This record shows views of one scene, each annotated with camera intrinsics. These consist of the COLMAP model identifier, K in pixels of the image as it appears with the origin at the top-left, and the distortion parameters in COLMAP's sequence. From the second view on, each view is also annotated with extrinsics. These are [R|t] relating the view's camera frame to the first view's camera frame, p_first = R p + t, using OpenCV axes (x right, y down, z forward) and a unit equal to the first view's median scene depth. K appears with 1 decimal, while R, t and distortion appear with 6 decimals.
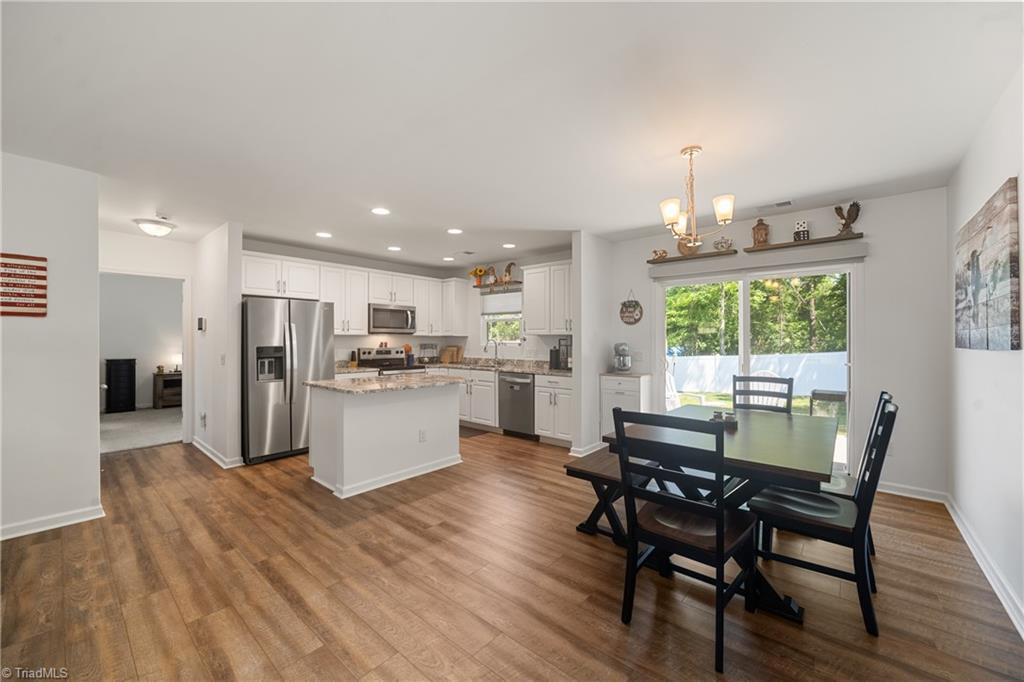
lens RADIAL K [[394.0, 0, 538.0], [0, 394.0, 338.0], [0, 0, 1]] dist [-0.010098, 0.001928]
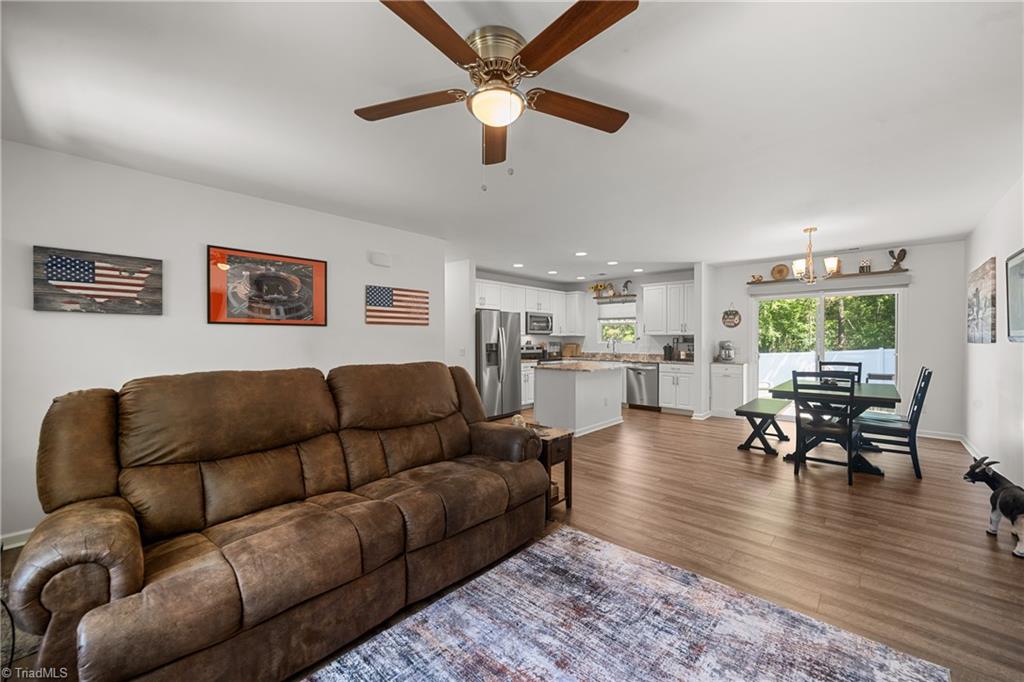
lens RADIAL K [[394.0, 0, 538.8], [0, 394.0, 343.8], [0, 0, 1]] dist [-0.010098, 0.001928]
pose [[0.999338, -0.000625, -0.036362, -0.461811], [0.001241, 0.999856, 0.016916, -0.001166], [0.036346, -0.016950, 0.999195, -0.484396]]
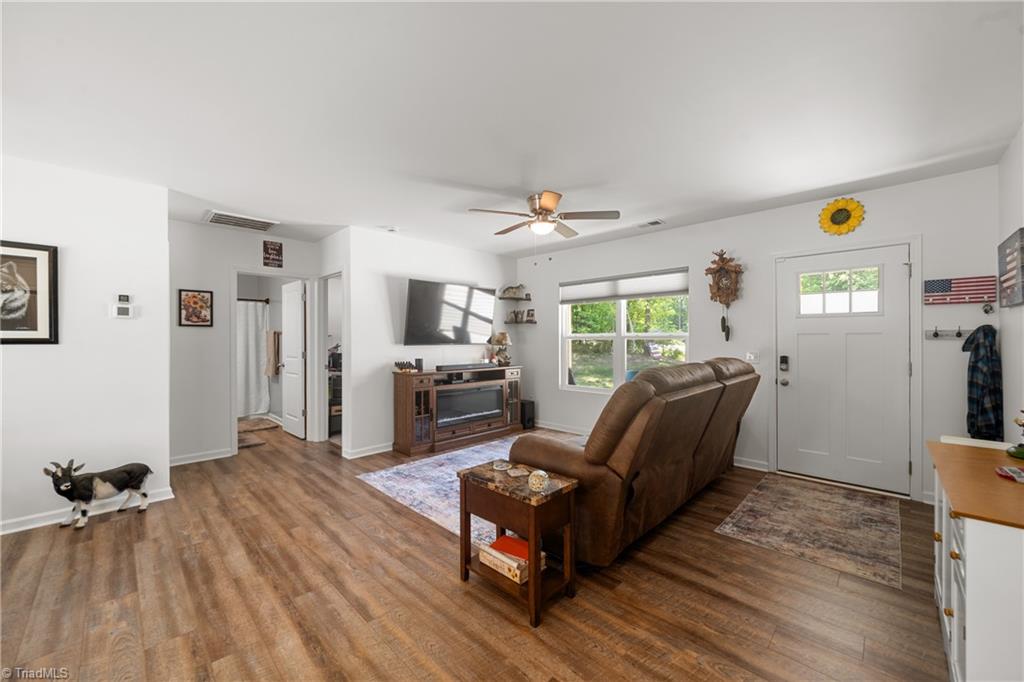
lens RADIAL K [[394.0, 0, 539.3], [0, 394.0, 338.7], [0, 0, 1]] dist [-0.010098, 0.001928]
pose [[-0.998297, 0.003828, 0.058206, -0.560482], [0.003470, 0.999974, -0.006258, 0.006619], [-0.058229, -0.006045, -0.998285, 0.765163]]
